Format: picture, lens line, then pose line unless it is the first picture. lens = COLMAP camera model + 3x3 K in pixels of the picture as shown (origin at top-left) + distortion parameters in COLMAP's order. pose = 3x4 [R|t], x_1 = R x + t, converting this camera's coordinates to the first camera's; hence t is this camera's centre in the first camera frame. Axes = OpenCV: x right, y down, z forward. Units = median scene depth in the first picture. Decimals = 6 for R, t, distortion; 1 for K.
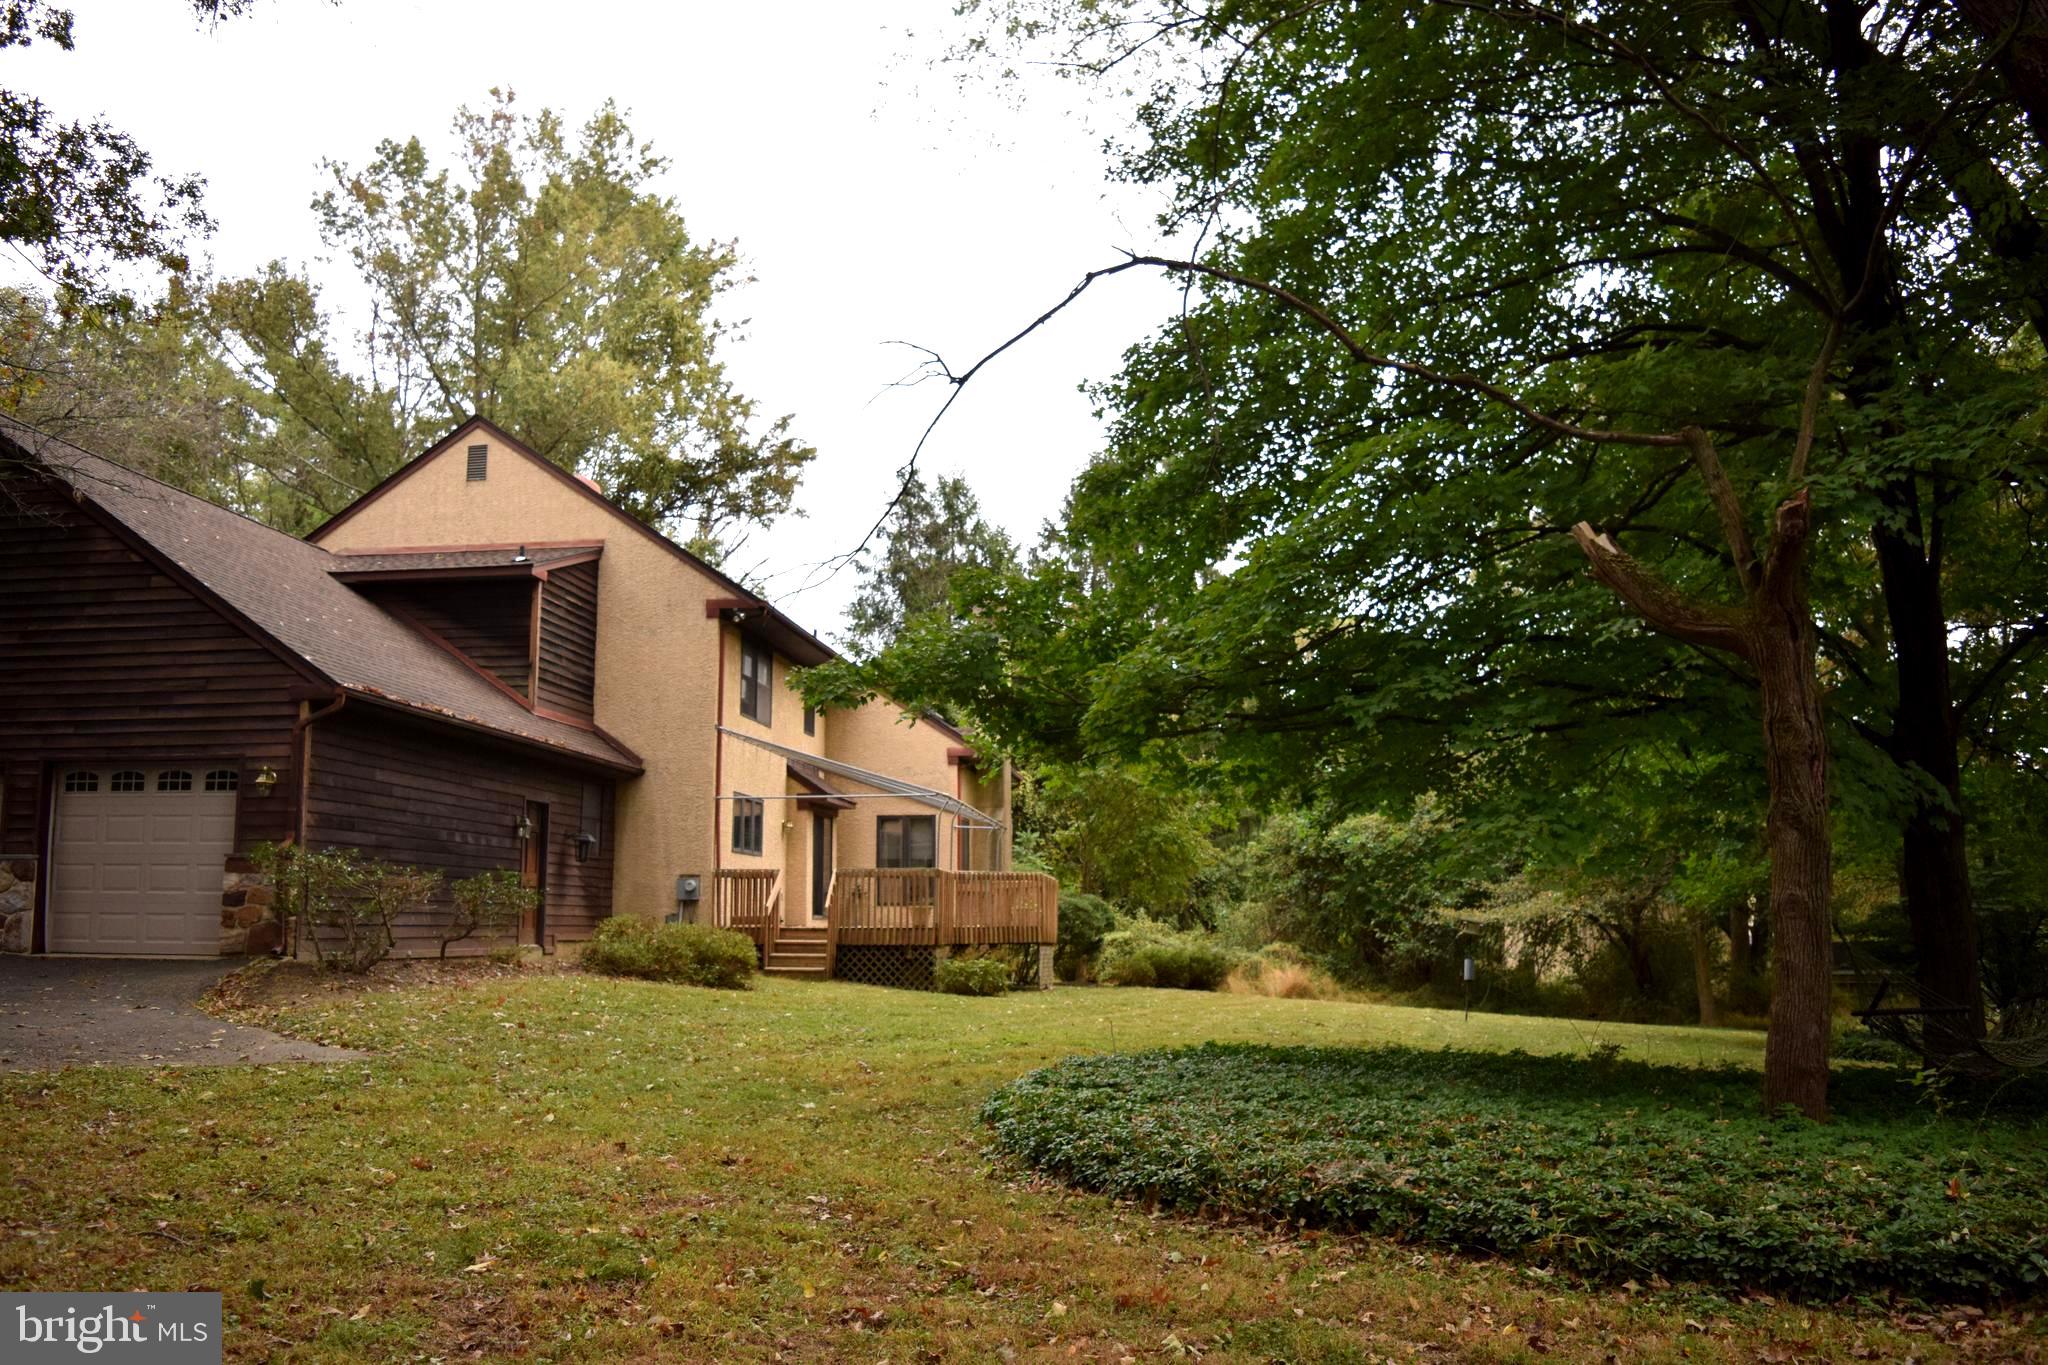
lens RADIAL K [[1597.5, 0, 1023.6], [0, 1597.5, 679.2], [0, 0, 1]] dist [-0.089581, 0.008001]
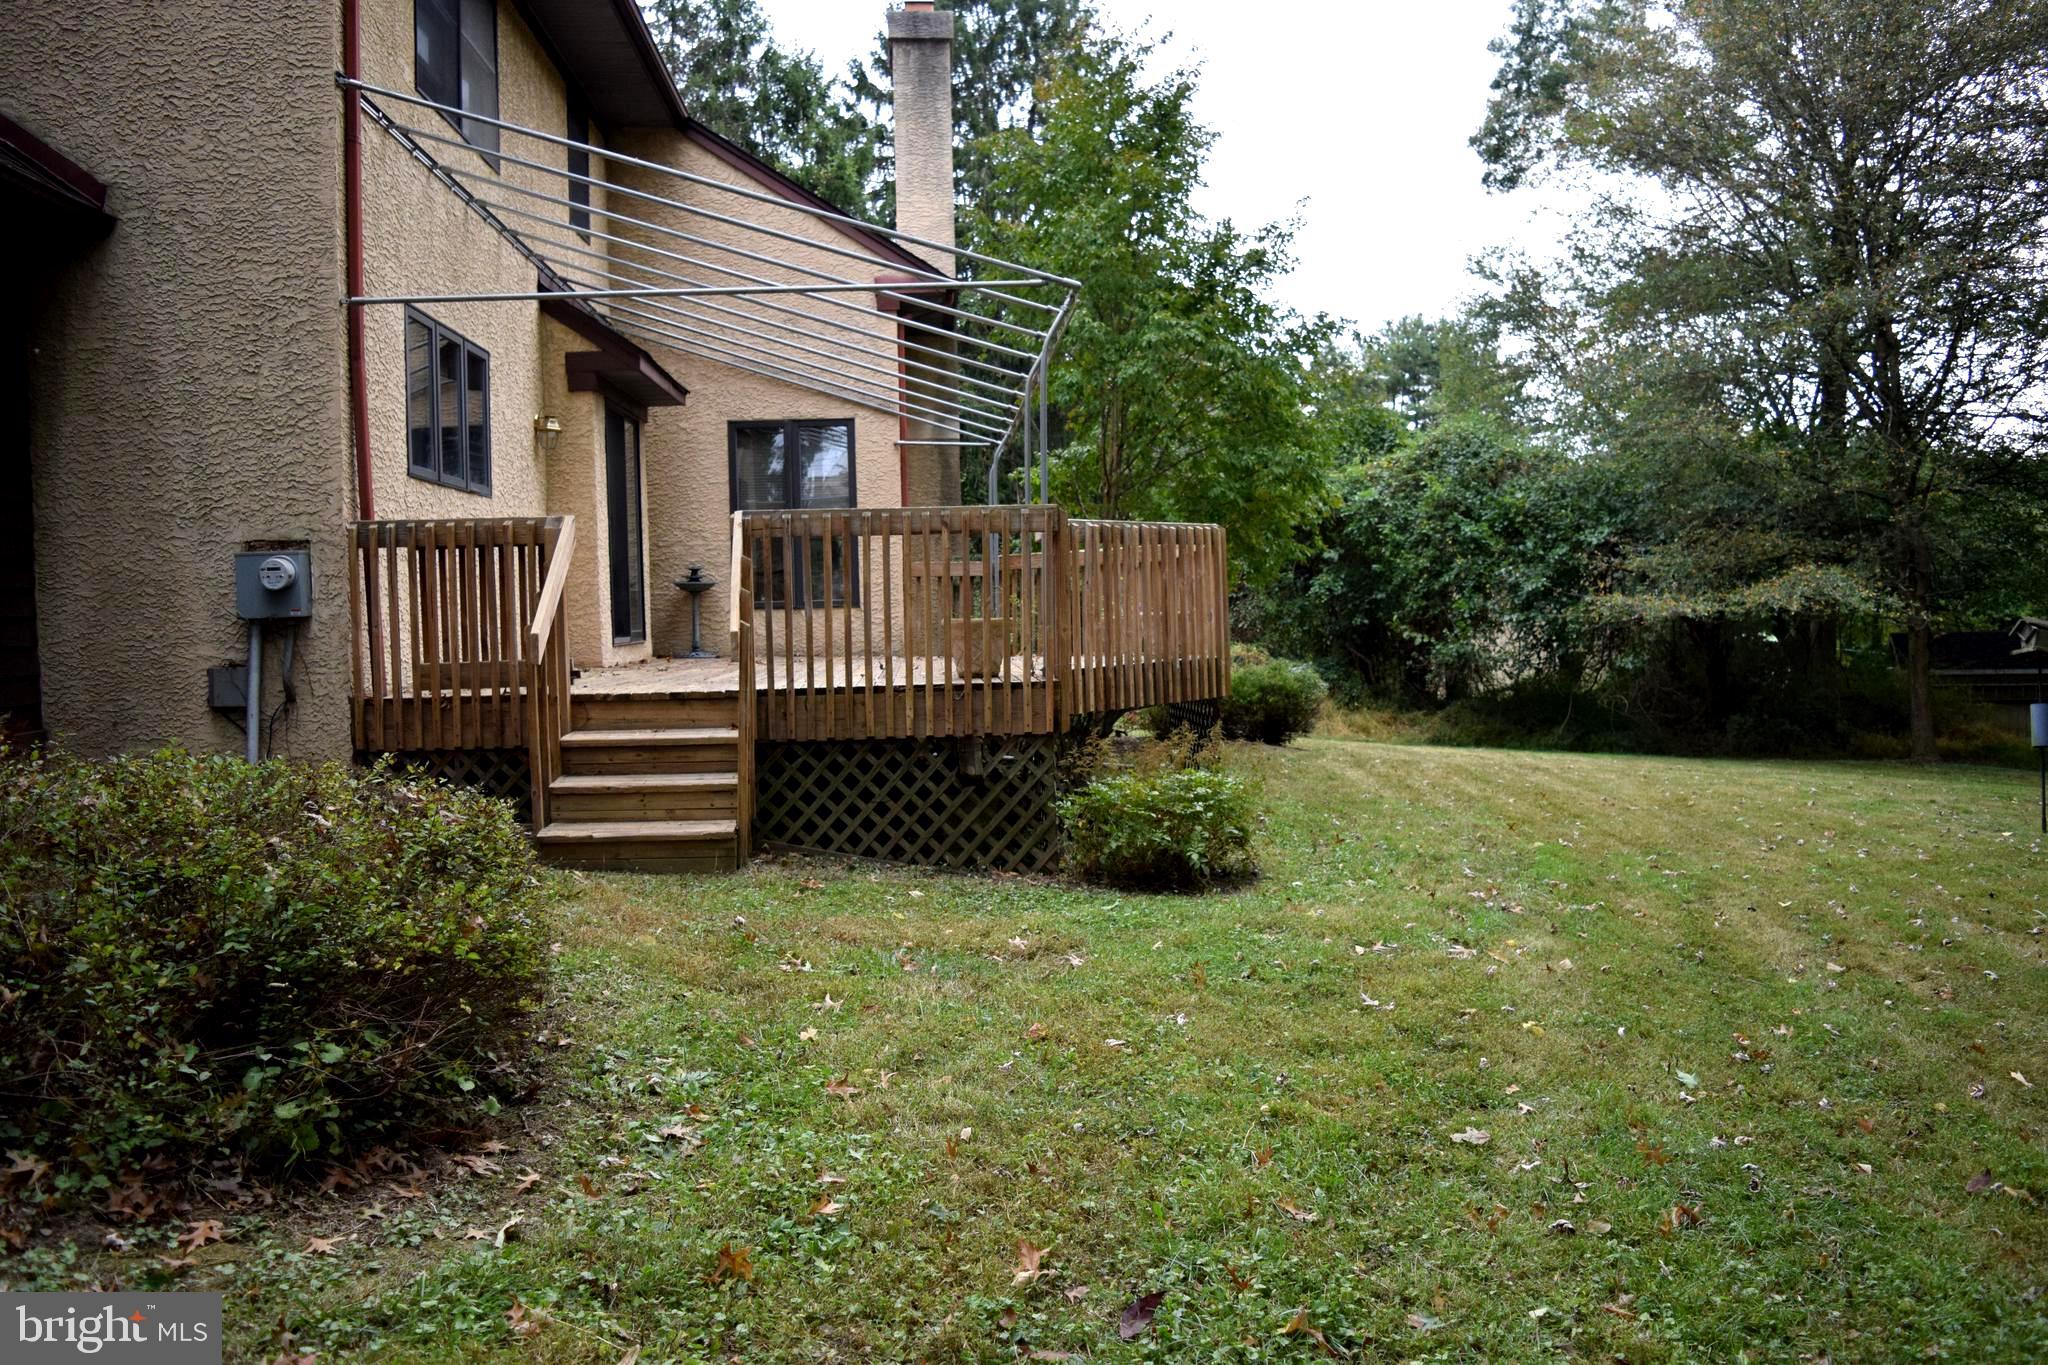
lens RADIAL K [[1597.5, 0, 1030.6], [0, 1597.5, 673.6], [0, 0, 1]] dist [-0.089581, 0.008001]
pose [[0.982748, -0.027791, 0.182847, -0.117846], [-0.007711, 0.981629, 0.190642, 0.087530], [-0.184786, -0.188763, 0.964480, 0.658409]]
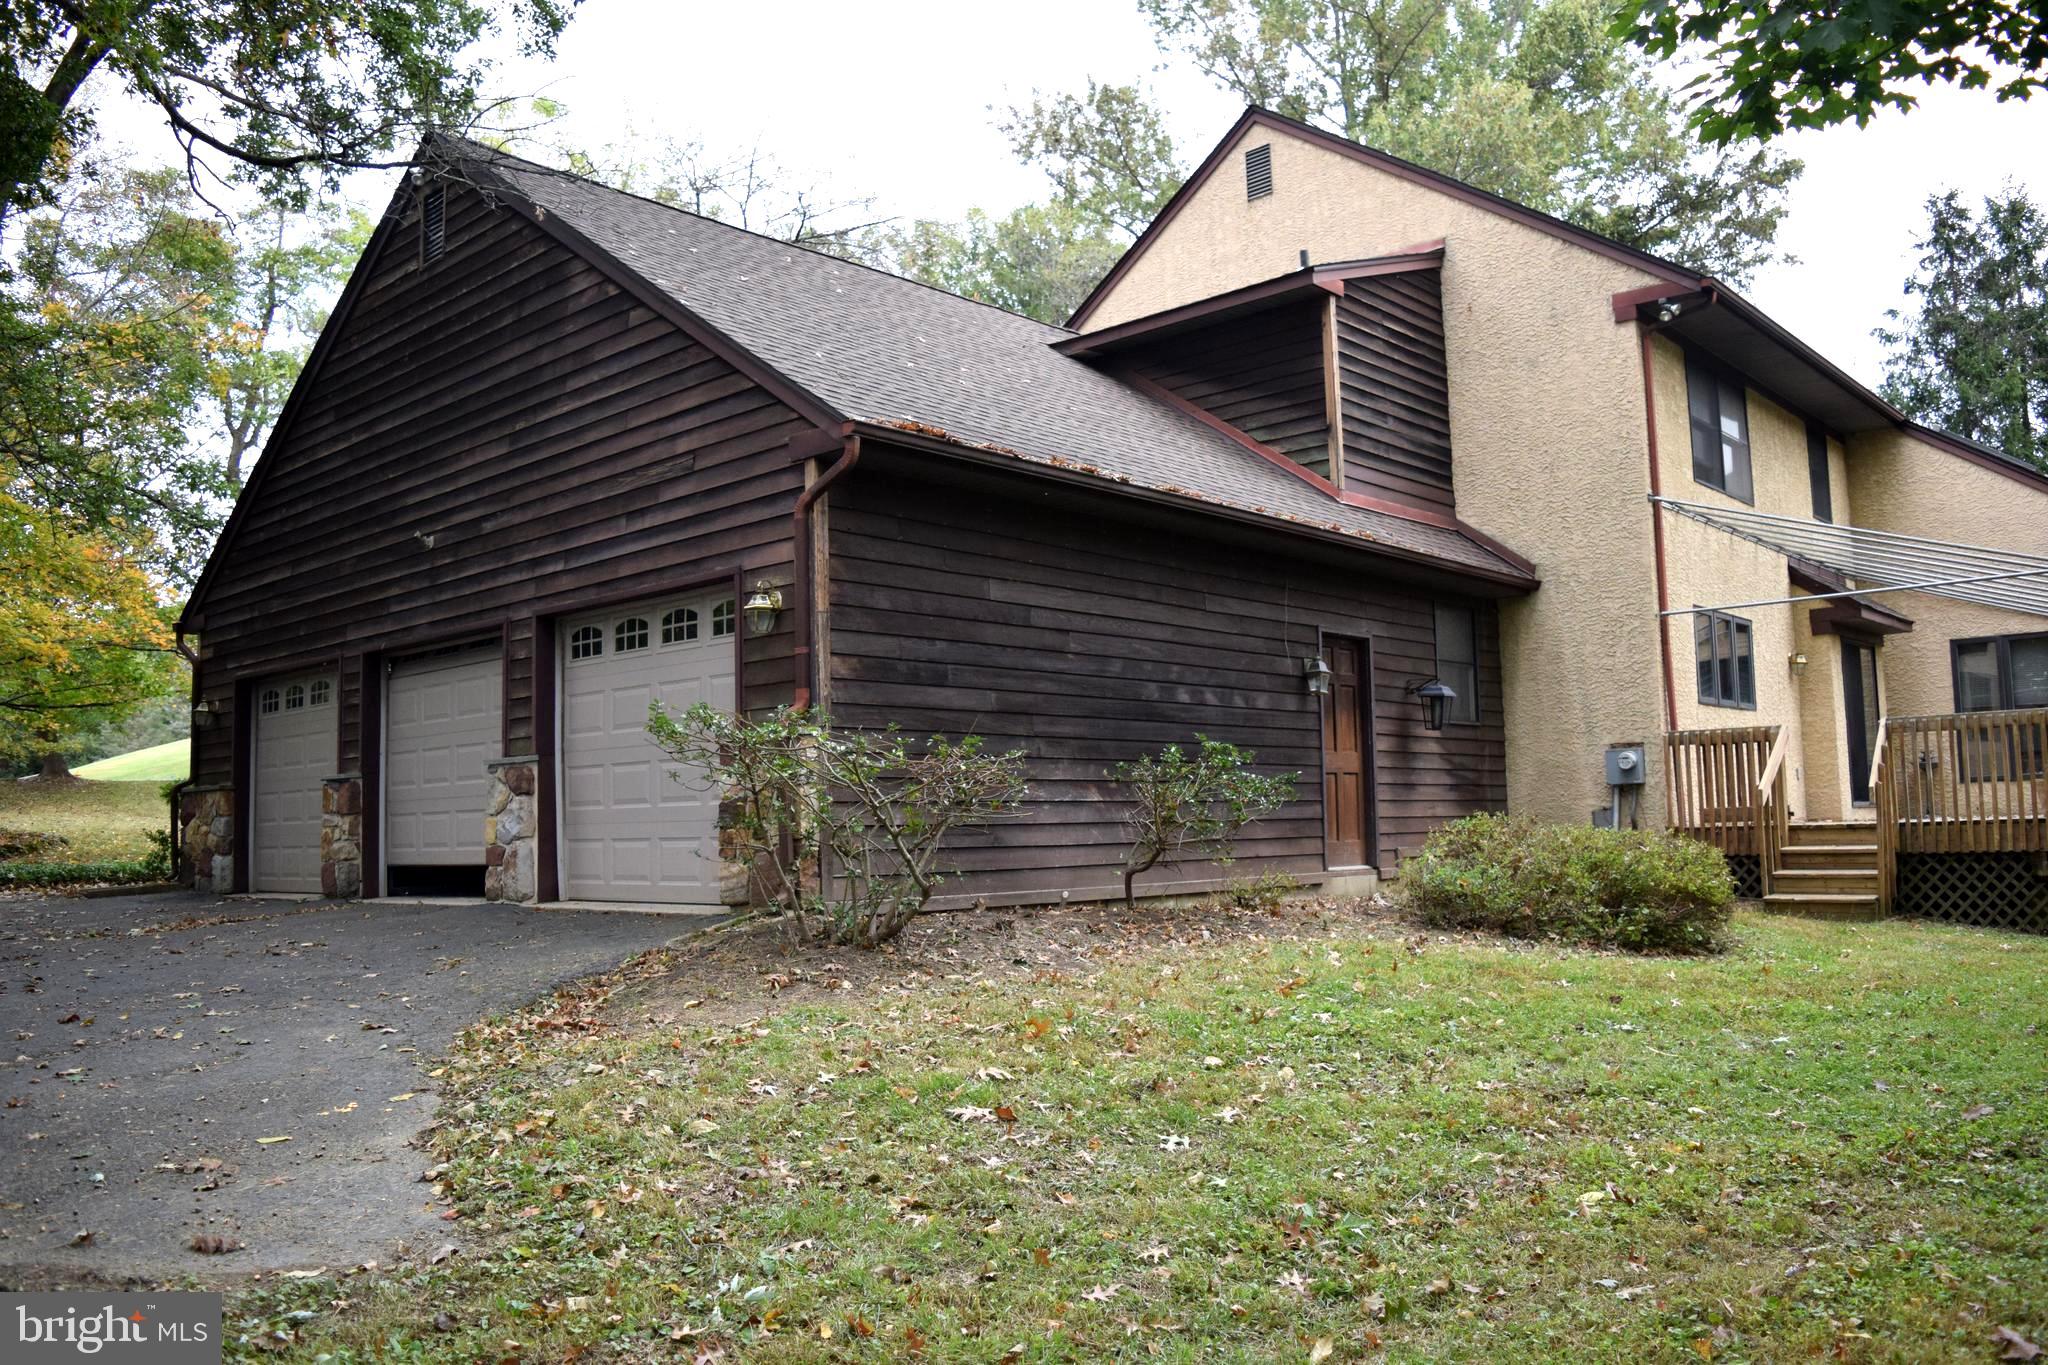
lens RADIAL K [[1597.5, 0, 1032.3], [0, 1597.5, 669.8], [0, 0, 1]] dist [-0.089581, 0.008001]
pose [[0.812262, -0.072453, -0.578775, -0.042878], [0.106816, 0.993952, 0.025482, 0.055222], [0.573429, -0.082520, 0.815089, 0.378338]]
